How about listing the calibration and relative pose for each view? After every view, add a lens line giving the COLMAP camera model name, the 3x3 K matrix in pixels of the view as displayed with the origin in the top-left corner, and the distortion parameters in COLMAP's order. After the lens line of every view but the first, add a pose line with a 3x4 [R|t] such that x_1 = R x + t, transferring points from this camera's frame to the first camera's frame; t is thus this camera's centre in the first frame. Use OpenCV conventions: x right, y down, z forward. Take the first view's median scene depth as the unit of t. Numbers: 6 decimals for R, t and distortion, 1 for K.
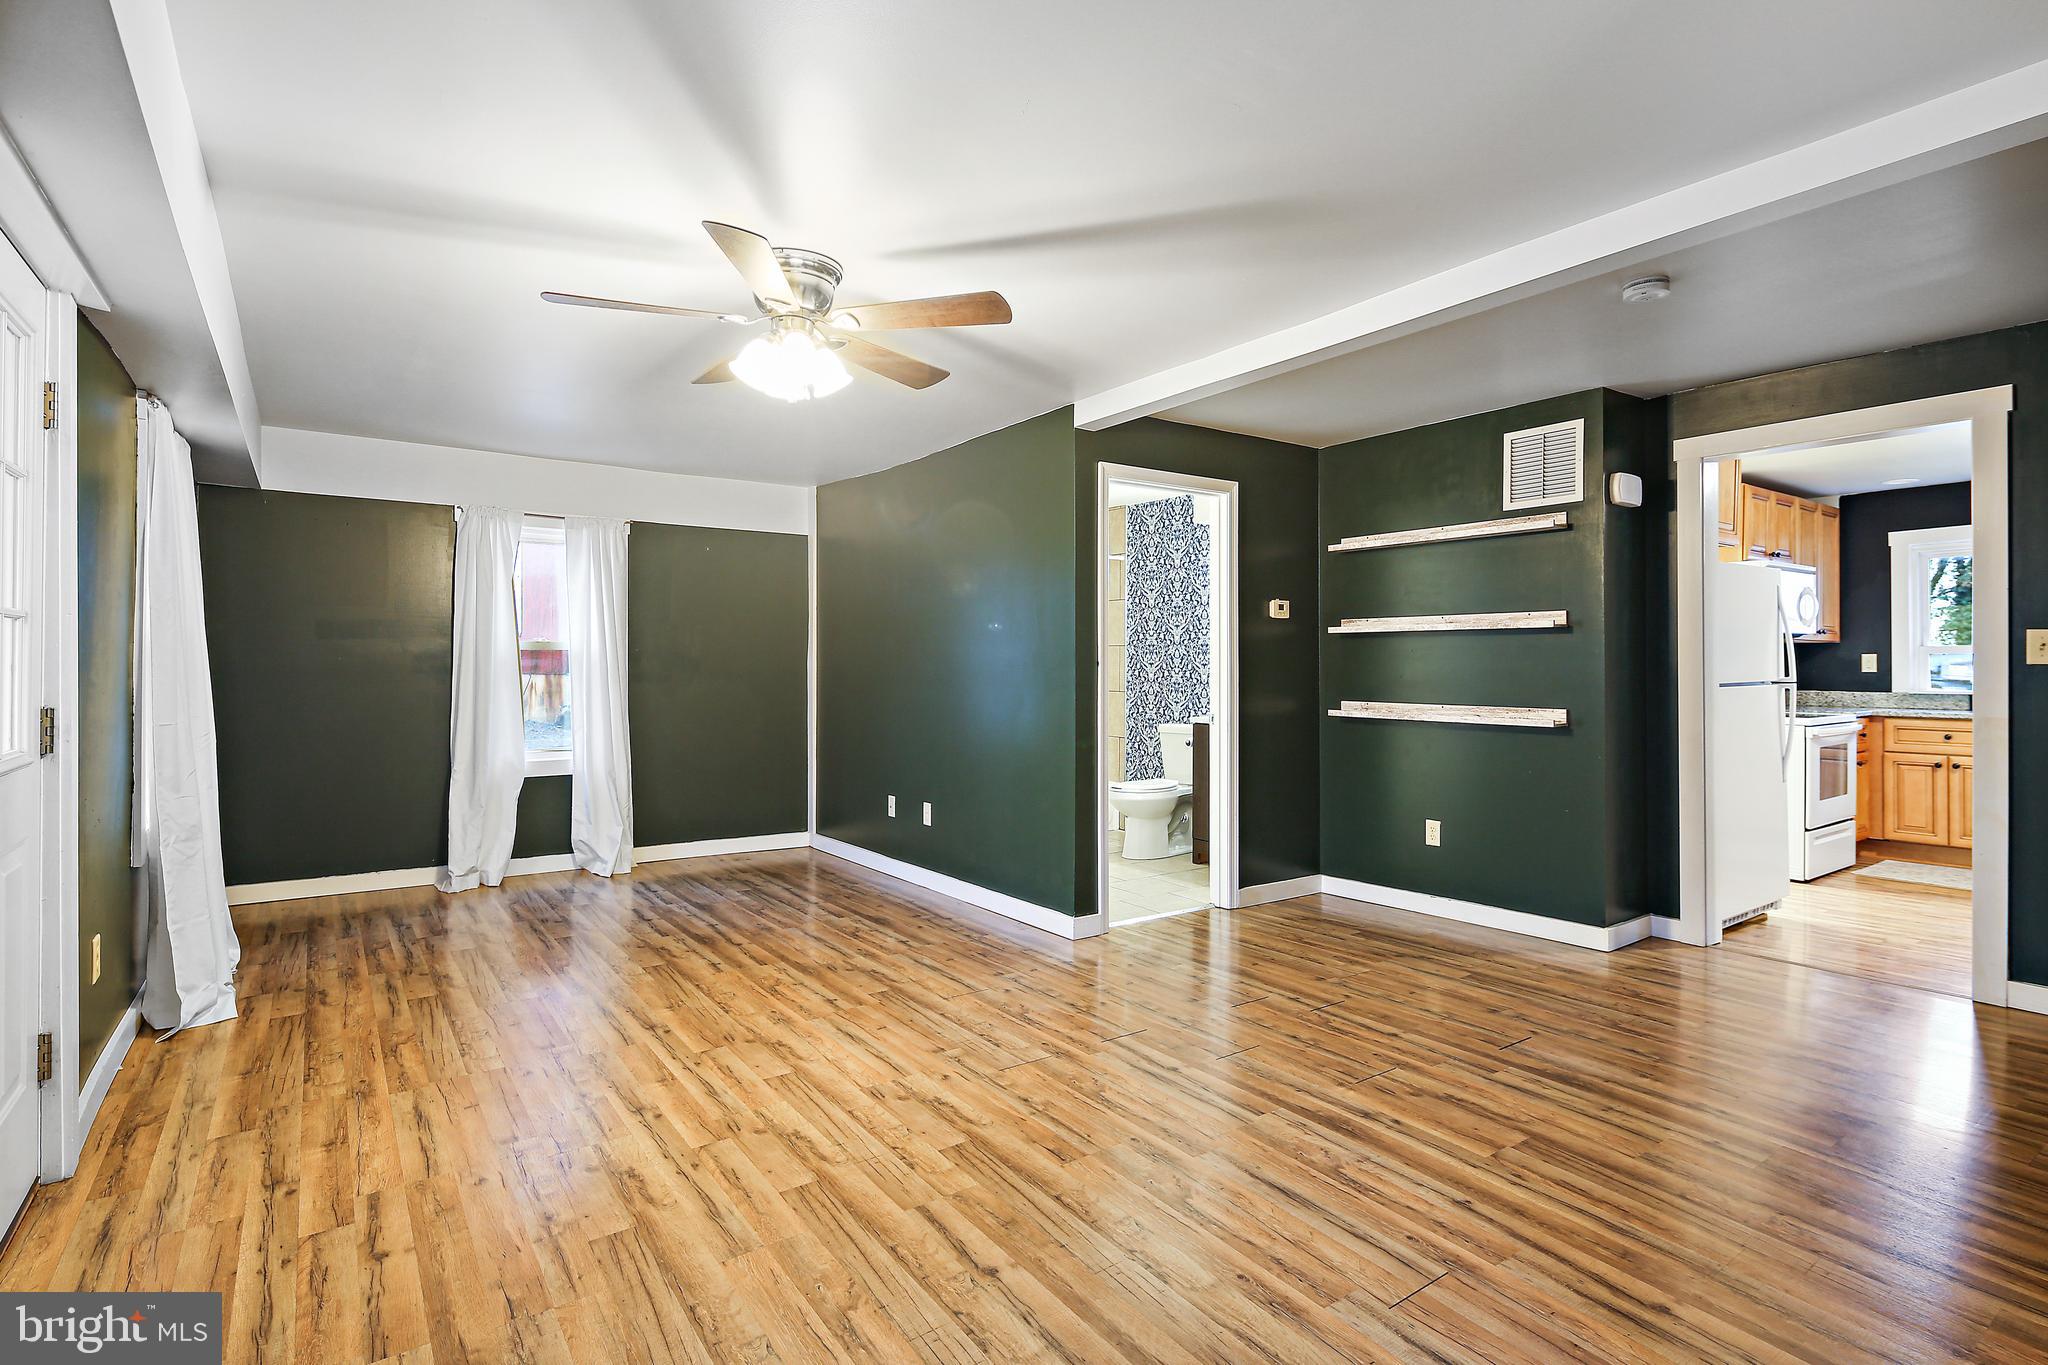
lens RADIAL K [[989.2, 0, 1019.1], [0, 989.2, 670.5], [0, 0, 1]] dist [0.003438, -0.008495]
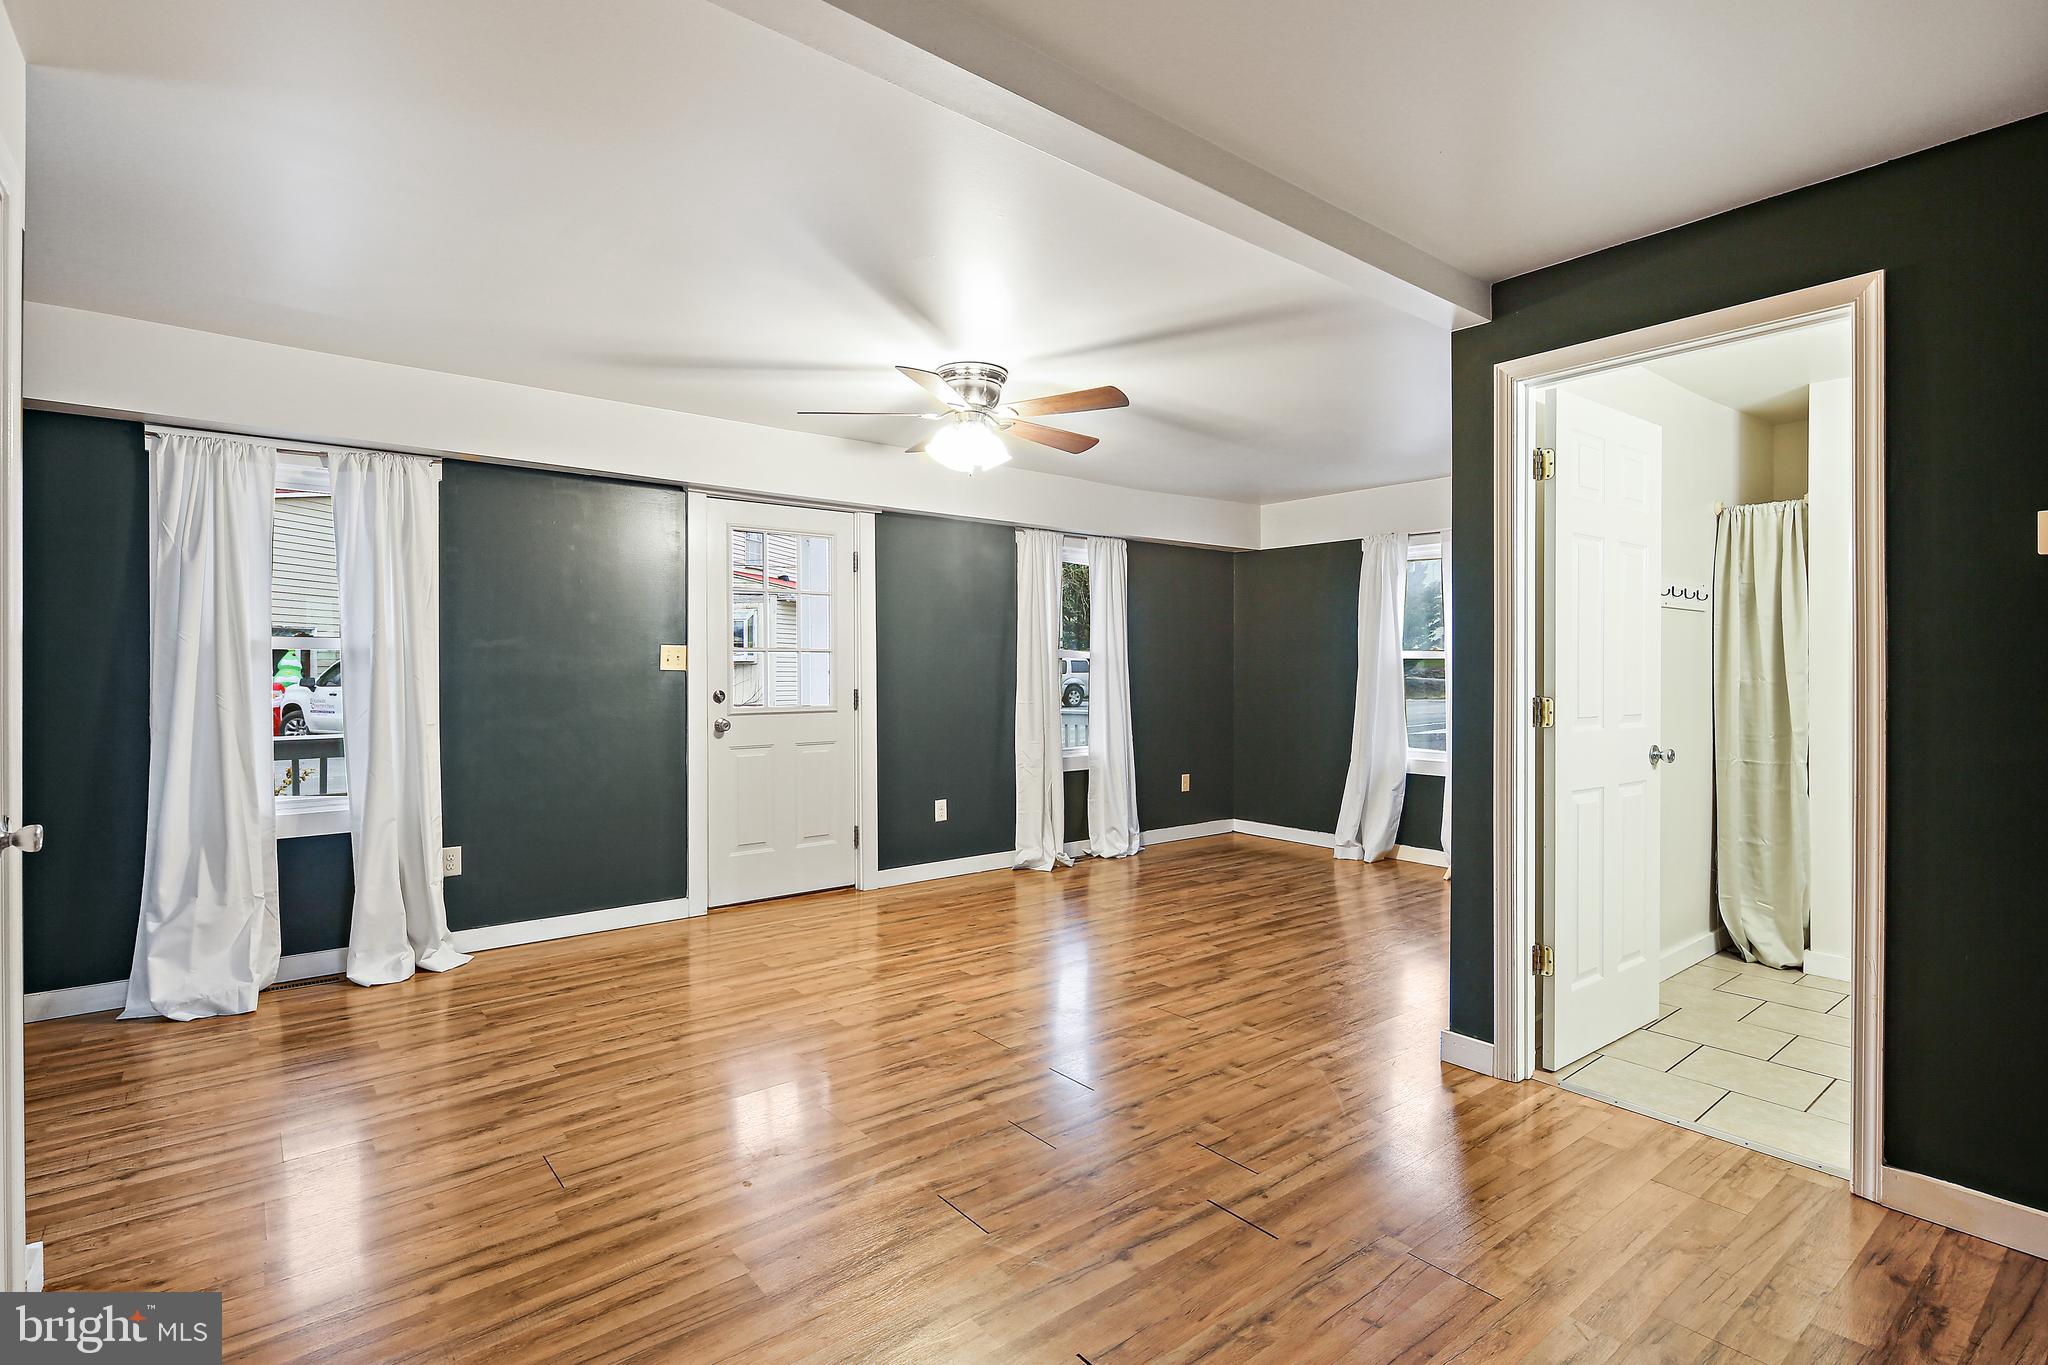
lens RADIAL K [[989.2, 0, 1045.5], [0, 989.2, 678.6], [0, 0, 1]] dist [0.003438, -0.008495]
pose [[0.072356, 0.006992, -0.997354, 1.074202], [-0.006142, 0.999960, 0.006565, -0.004111], [0.997360, 0.005651, 0.072396, 0.969434]]
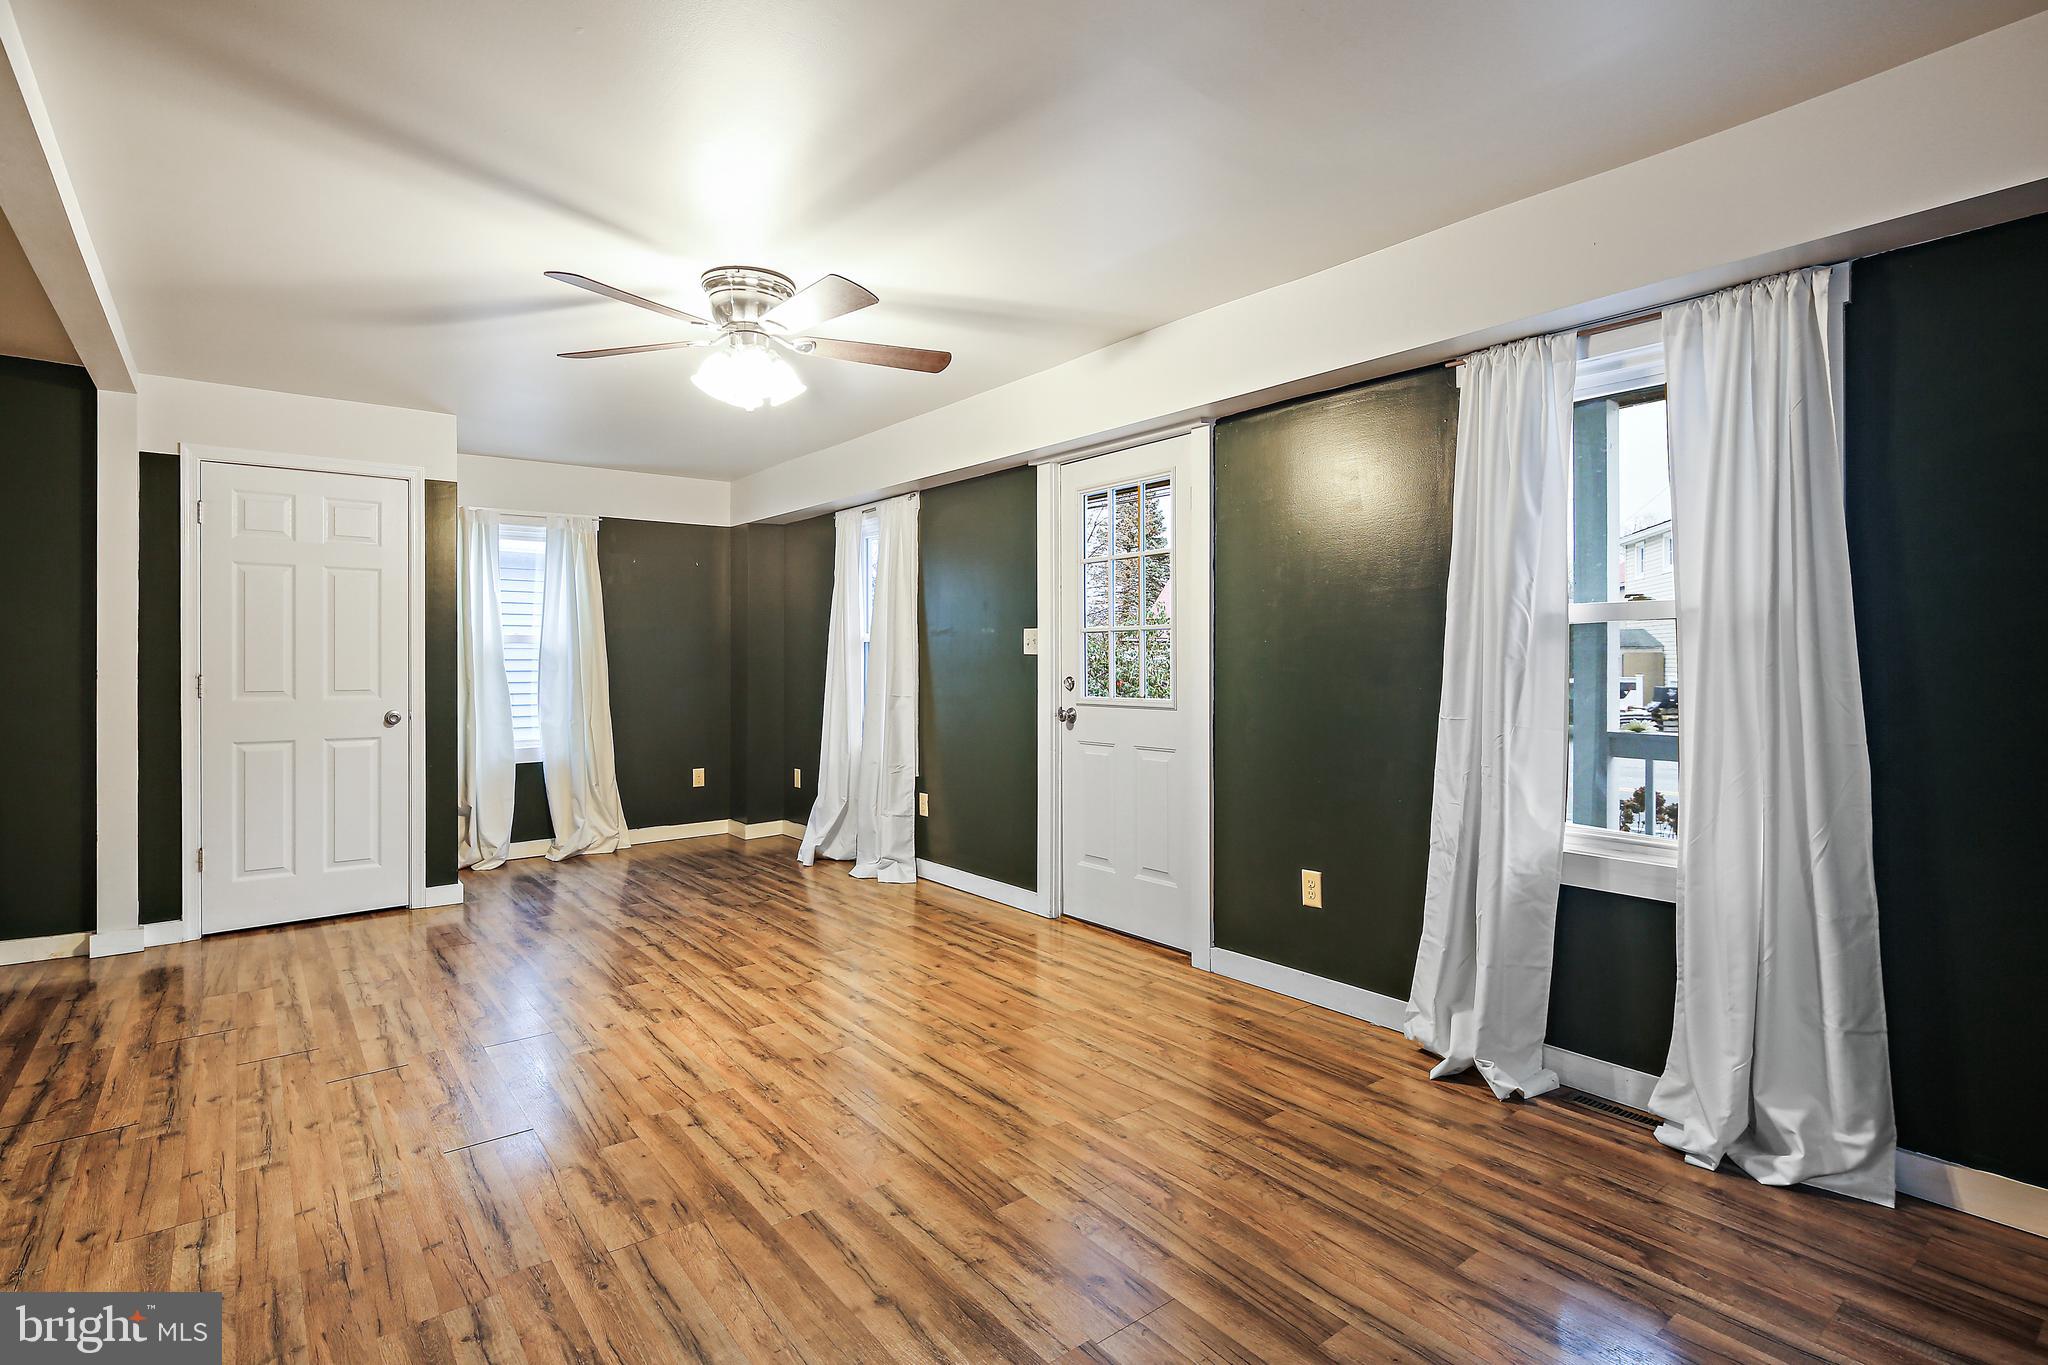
lens RADIAL K [[989.2, 0, 1026.0], [0, 989.2, 673.7], [0, 0, 1]] dist [0.003438, -0.008495]
pose [[-0.998434, -0.000322, -0.055942, -0.457264], [-0.001510, 0.999774, 0.021182, -0.006873], [0.055923, 0.021233, -0.998209, 2.028796]]
